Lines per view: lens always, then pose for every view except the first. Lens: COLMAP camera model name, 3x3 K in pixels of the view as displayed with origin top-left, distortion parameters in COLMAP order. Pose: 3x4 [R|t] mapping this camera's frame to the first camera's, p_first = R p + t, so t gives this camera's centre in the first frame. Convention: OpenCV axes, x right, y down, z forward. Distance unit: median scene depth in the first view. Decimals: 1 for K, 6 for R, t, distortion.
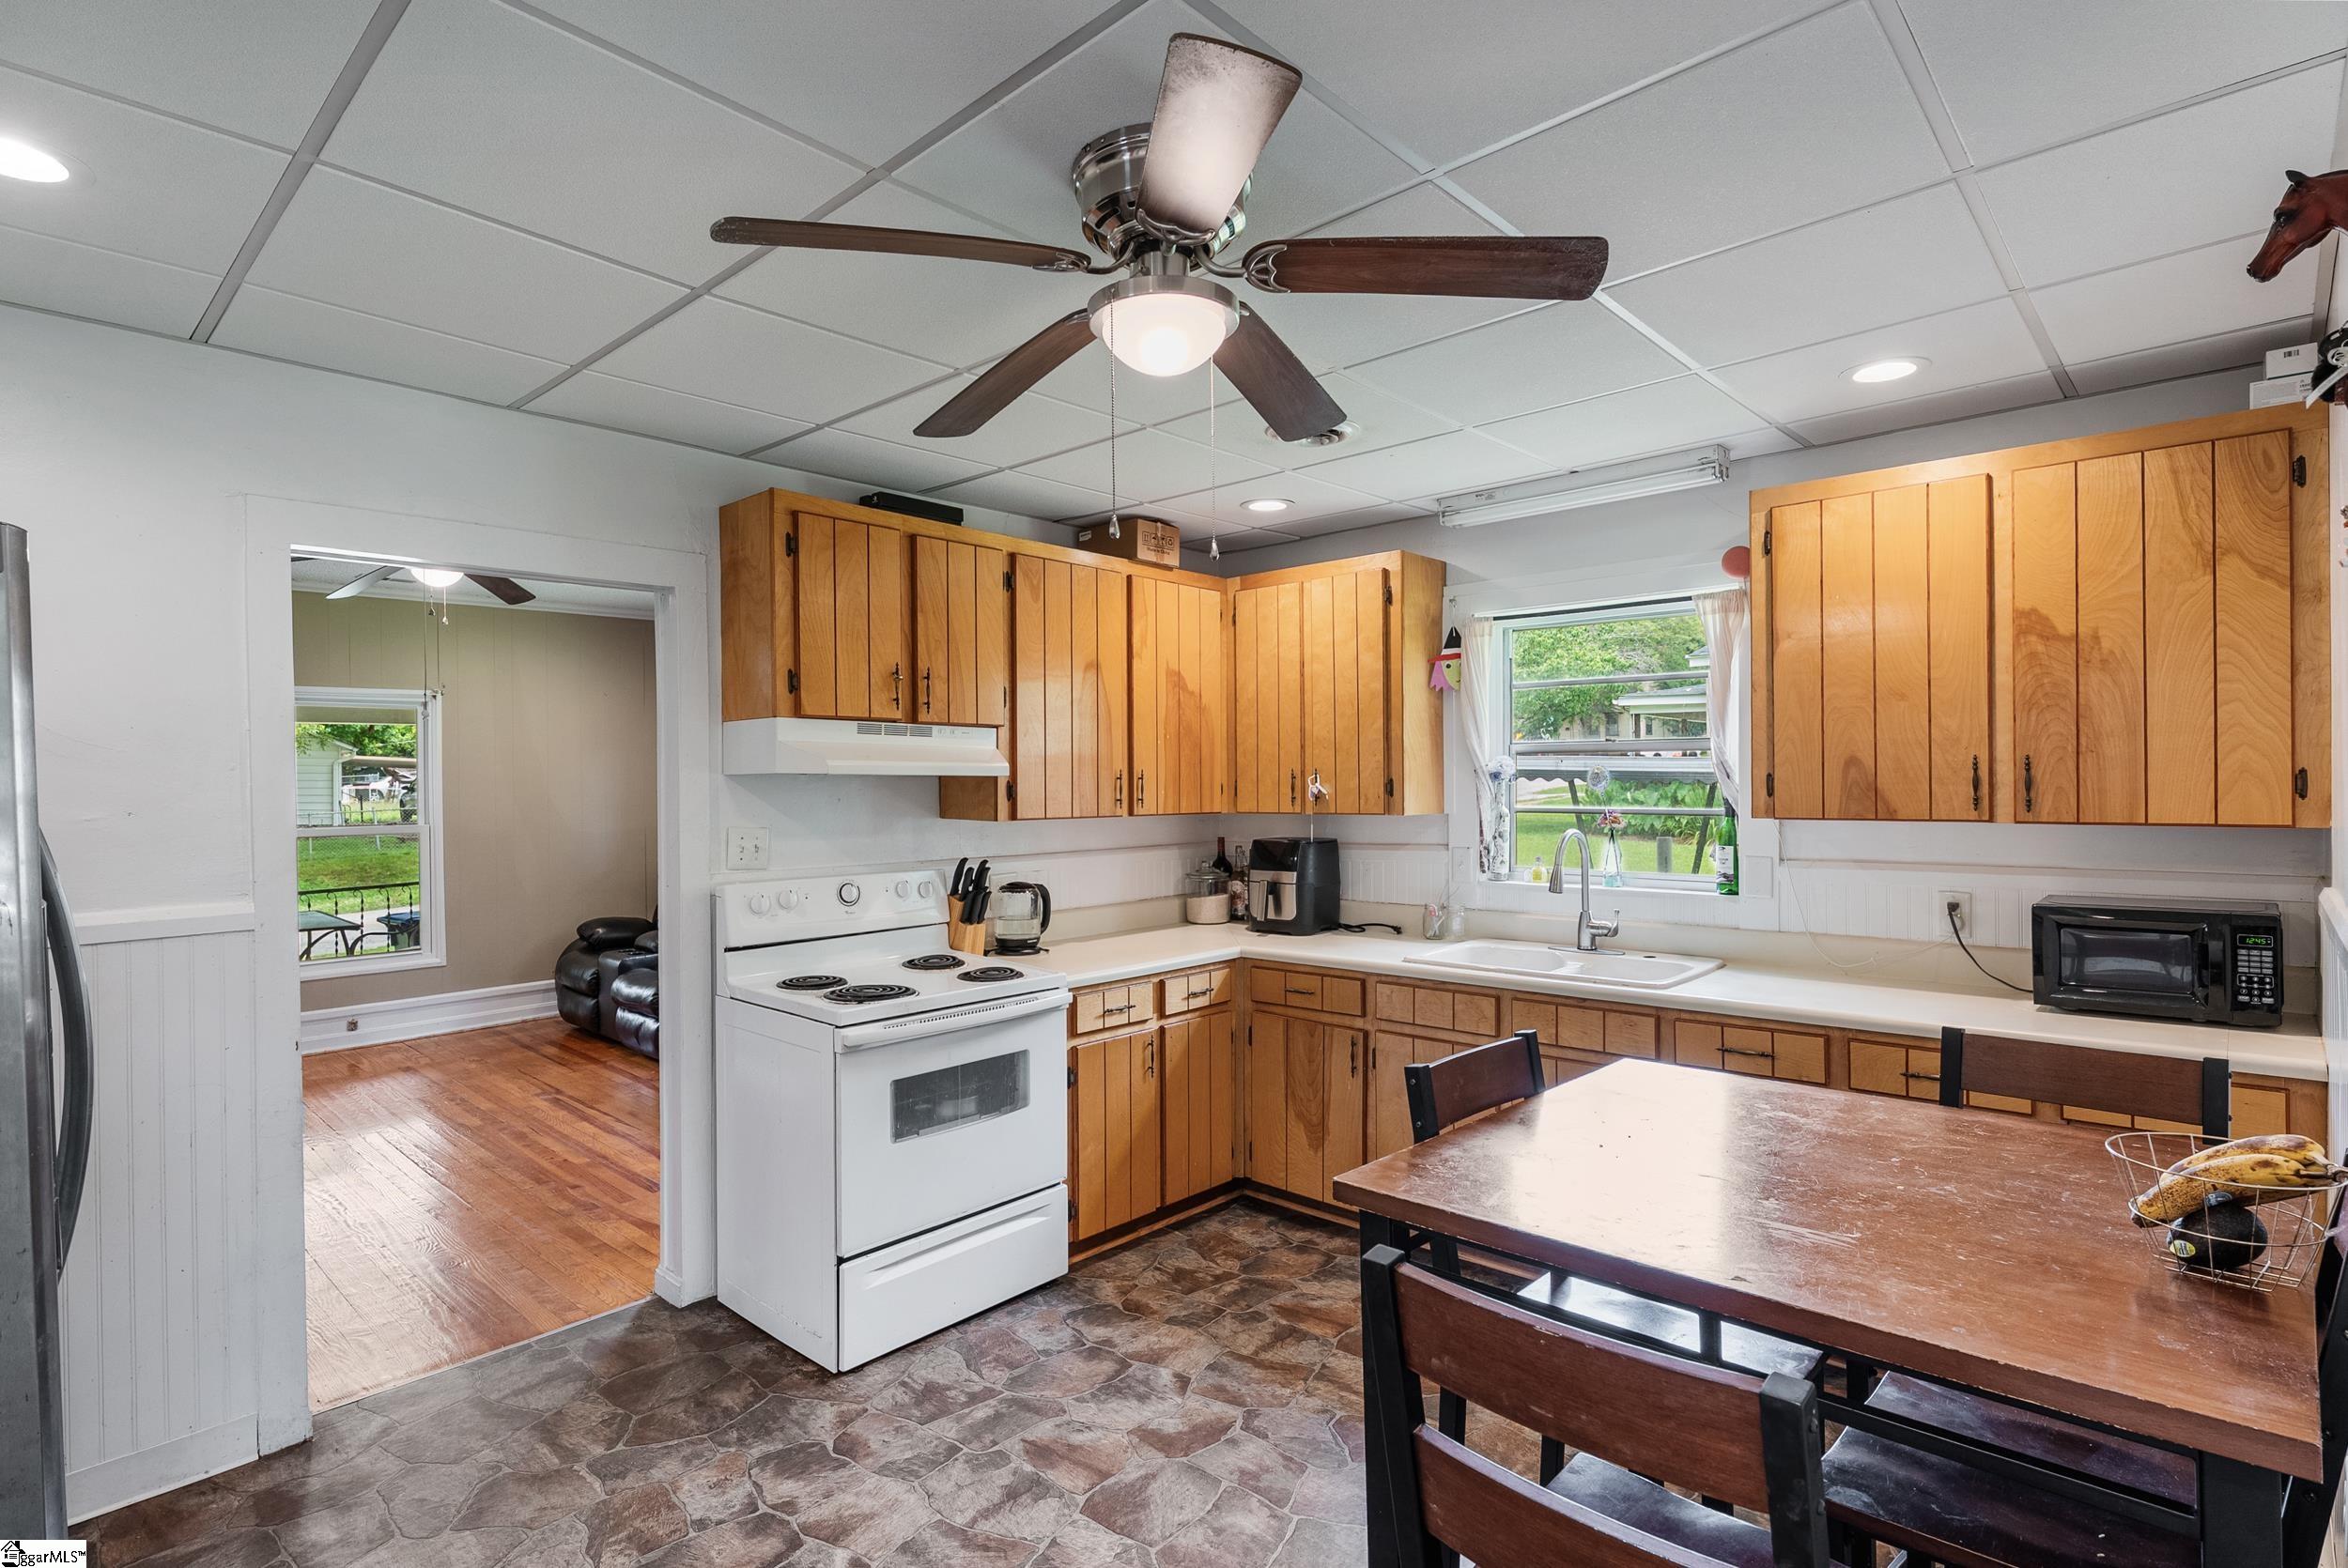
lens RADIAL K [[1182.7, 0, 1173.5], [0, 1182.7, 793.8], [0, 0, 1]] dist [-0.000887, 0.000008]
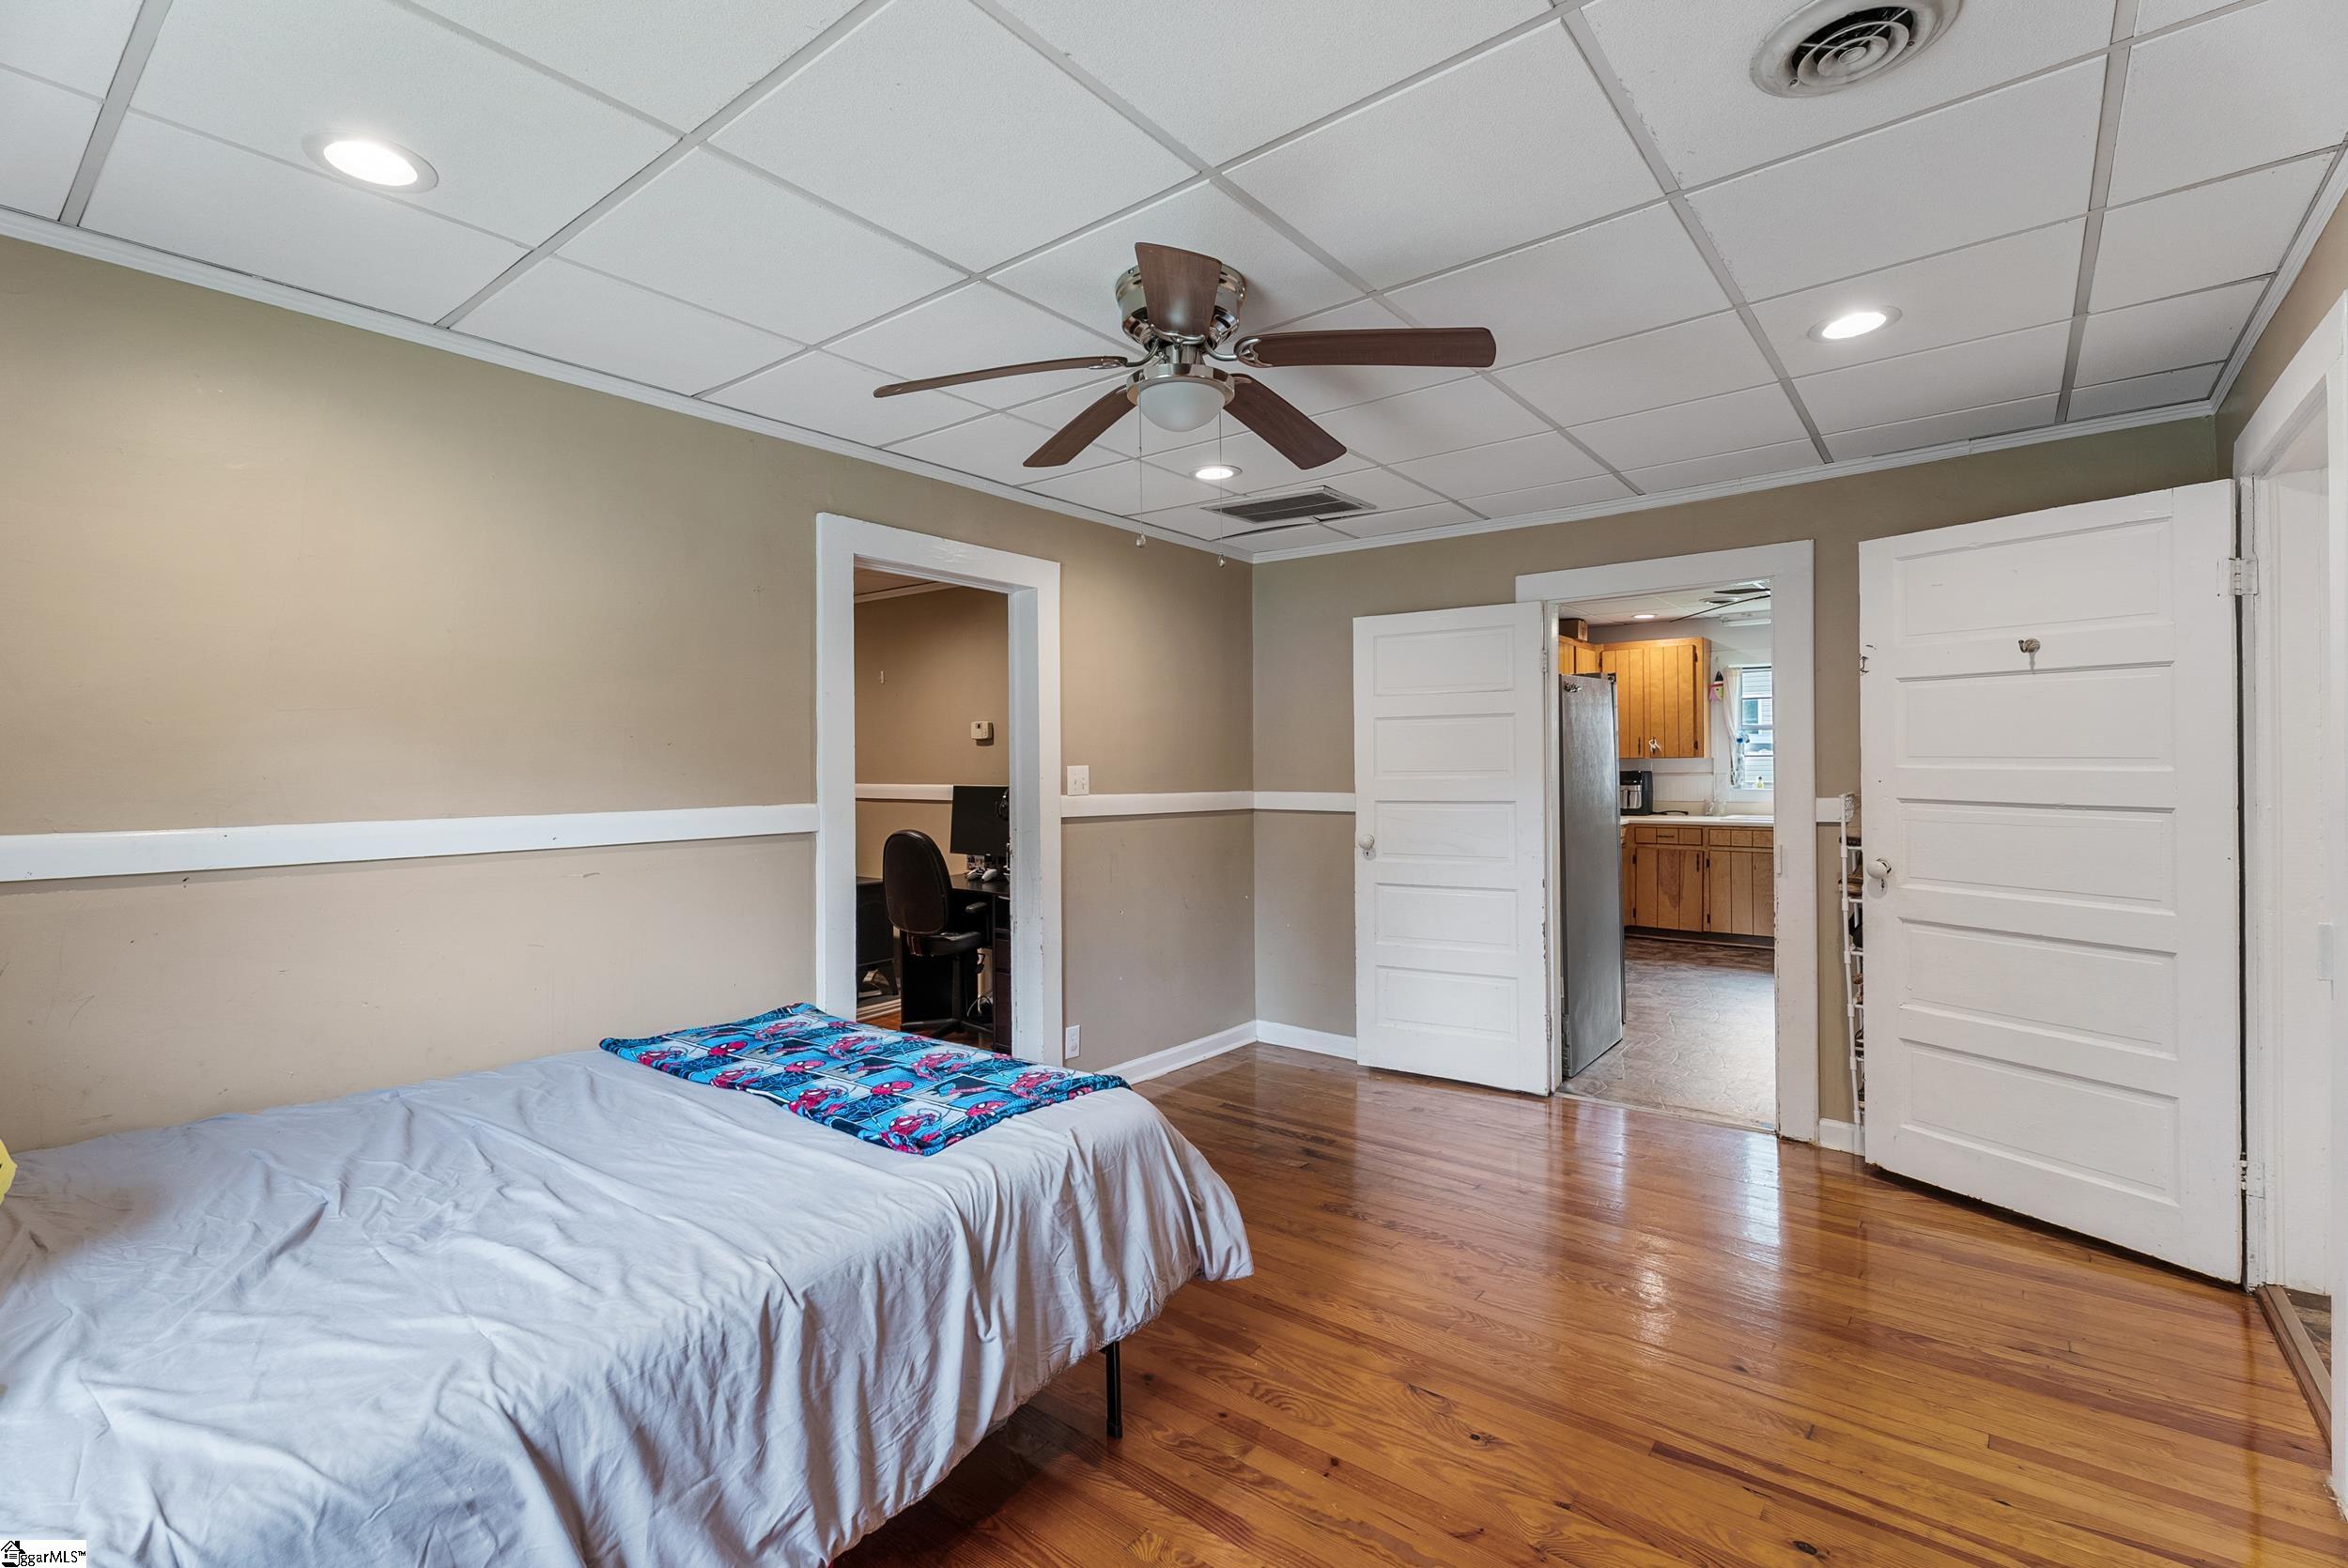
lens RADIAL K [[1058.2, 0, 1168.4], [0, 1058.2, 773.2], [0, 0, 1]] dist [0.001671, -0.000652]
pose [[0.996320, 0.002647, 0.085666, -0.938068], [-0.001510, 0.999910, -0.013344, 0.073022], [-0.085693, 0.013166, 0.996235, -0.847323]]
